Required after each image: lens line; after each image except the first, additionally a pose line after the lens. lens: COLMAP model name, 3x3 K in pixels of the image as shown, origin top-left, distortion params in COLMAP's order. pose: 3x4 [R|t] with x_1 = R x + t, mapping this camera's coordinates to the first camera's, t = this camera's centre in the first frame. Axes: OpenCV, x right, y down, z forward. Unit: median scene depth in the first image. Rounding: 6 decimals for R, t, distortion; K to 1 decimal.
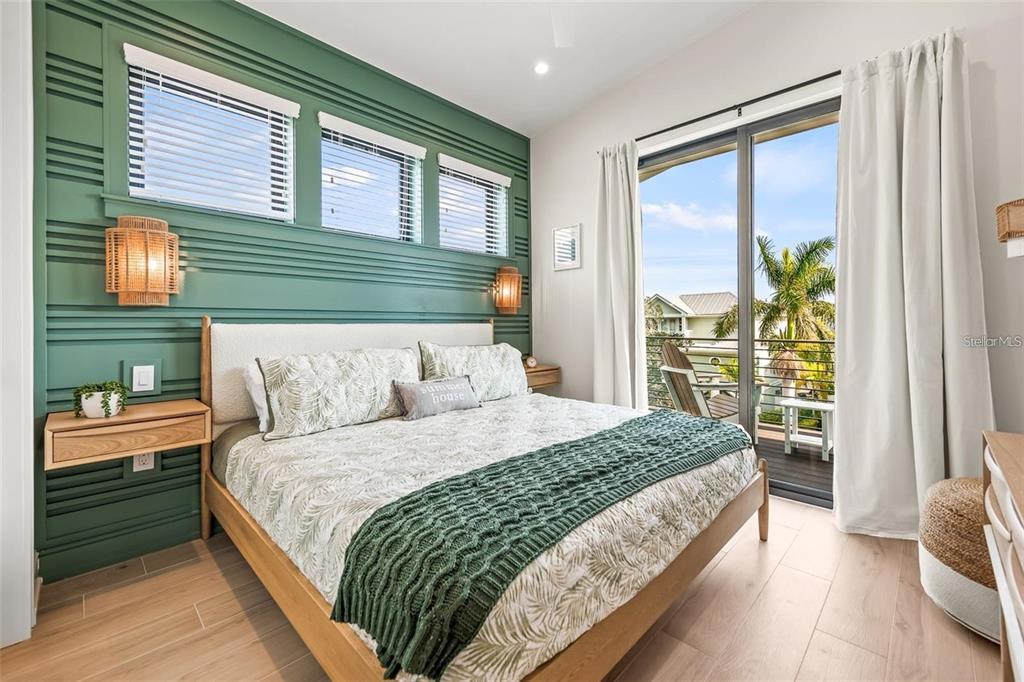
lens RADIAL K [[417.4, 0, 514.7], [0, 417.4, 321.9], [0, 0, 1]] dist [0.003086, -0.000617]
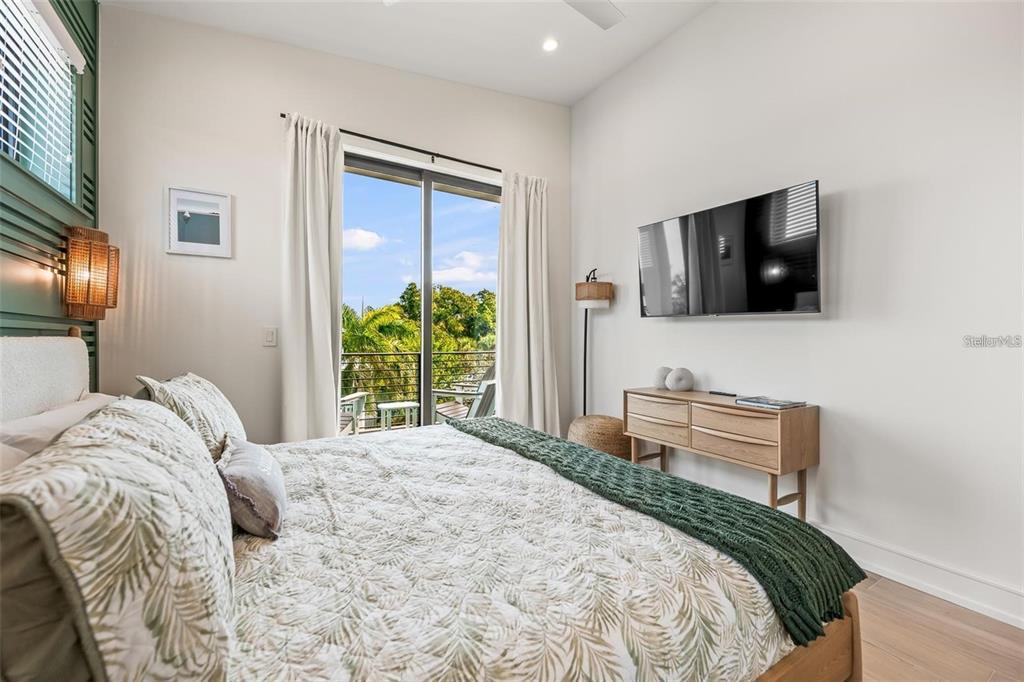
lens RADIAL K [[417.4, 0, 515.1], [0, 417.4, 338.9], [0, 0, 1]] dist [0.003086, -0.000617]
pose [[0.234180, 0.007511, 0.972164, -0.528708], [-0.002463, 0.999972, -0.007132, 0.007809], [-0.972190, -0.000724, 0.234192, 0.493891]]
